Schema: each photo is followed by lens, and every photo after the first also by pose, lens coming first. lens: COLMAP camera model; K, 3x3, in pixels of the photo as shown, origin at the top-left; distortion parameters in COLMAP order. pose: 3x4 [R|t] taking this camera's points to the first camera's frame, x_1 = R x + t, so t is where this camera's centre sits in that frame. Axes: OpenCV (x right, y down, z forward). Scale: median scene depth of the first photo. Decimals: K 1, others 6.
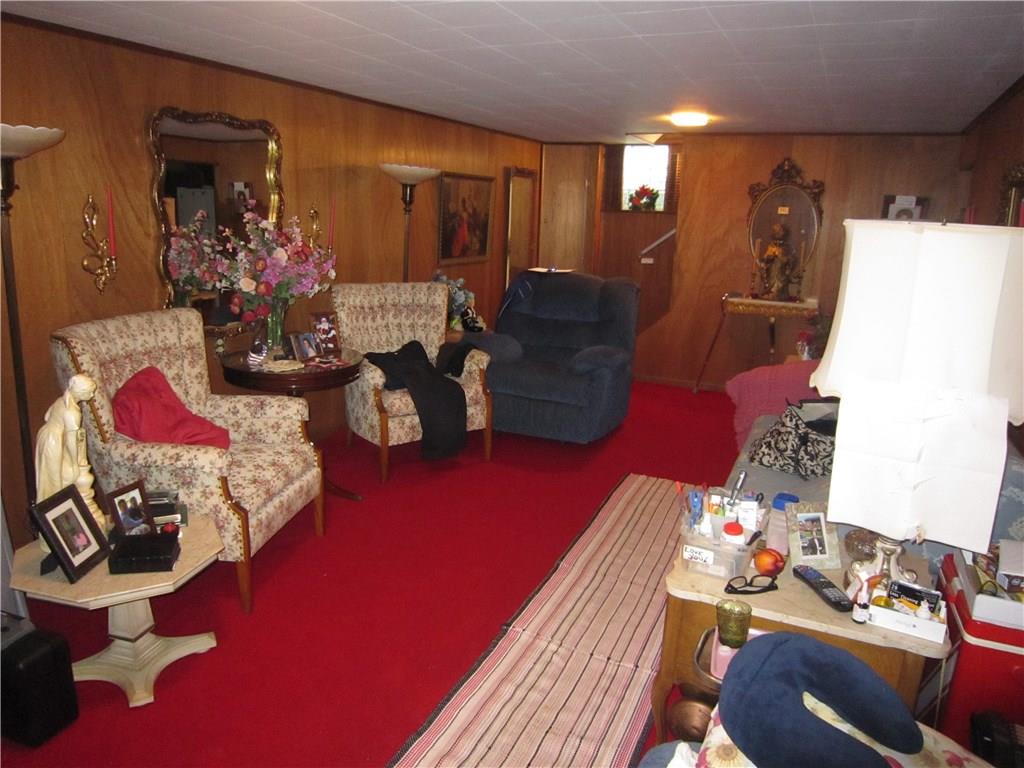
lens RADIAL K [[726.3, 0, 512.0], [0, 726.3, 384.0], [0, 0, 1]] dist [-0.069768, 0.035956]
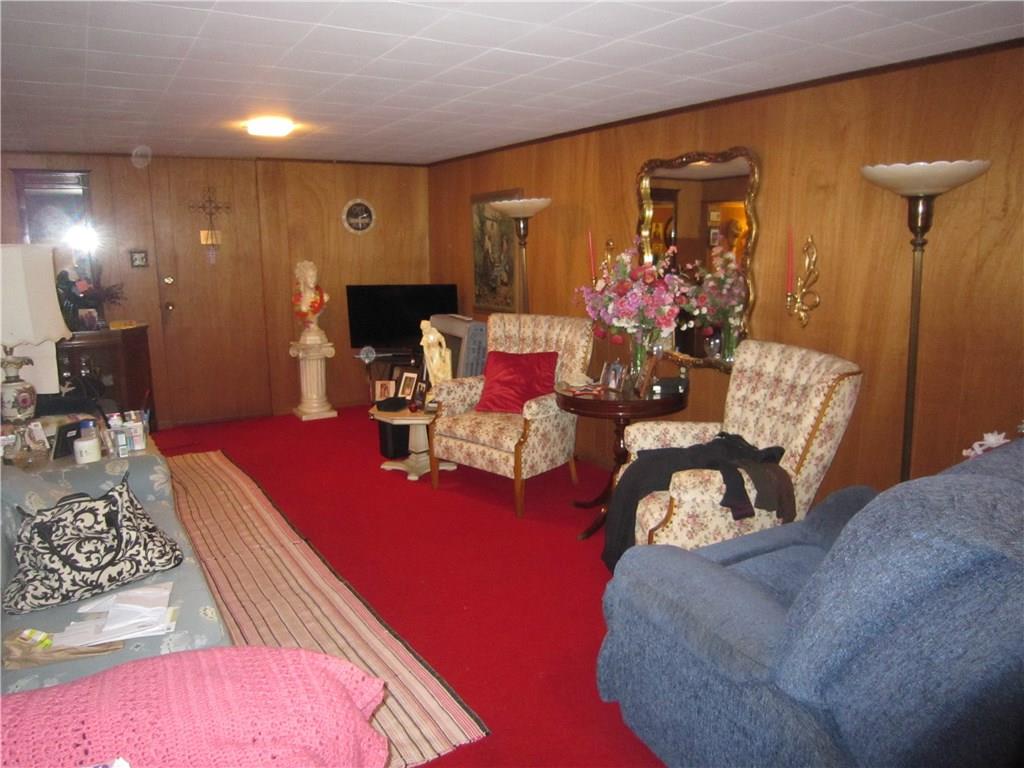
lens RADIAL K [[726.3, 0, 512.0], [0, 726.3, 384.0], [0, 0, 1]] dist [-0.069768, 0.035956]
pose [[-0.554190, 0.141170, -0.820332, 0.687395], [-0.197334, 0.935138, 0.294240, -0.342069], [0.808661, 0.324944, -0.490386, 1.503750]]
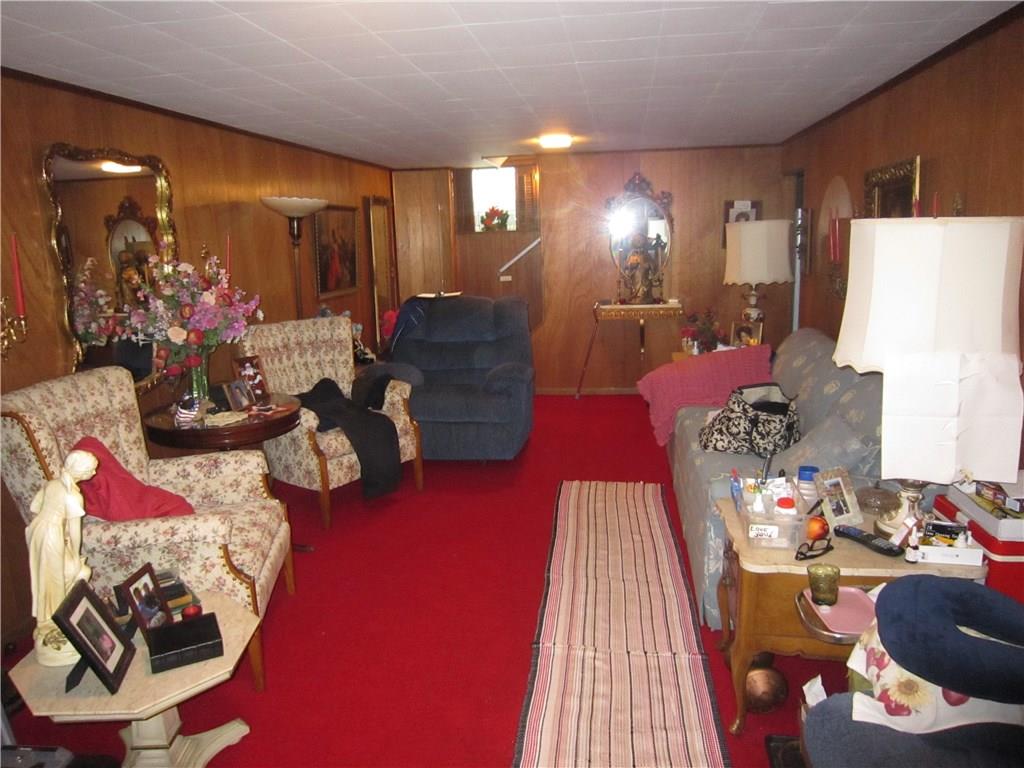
lens RADIAL K [[722.2, 0, 512.0], [0, 722.2, 384.0], [0, 0, 1]] dist [-0.053948, 0.005774]
pose [[0.956733, -0.117377, 0.266241, -0.208122], [0.126026, 0.991905, -0.015574, -0.008582], [-0.262257, 0.048453, 0.963781, 0.024992]]
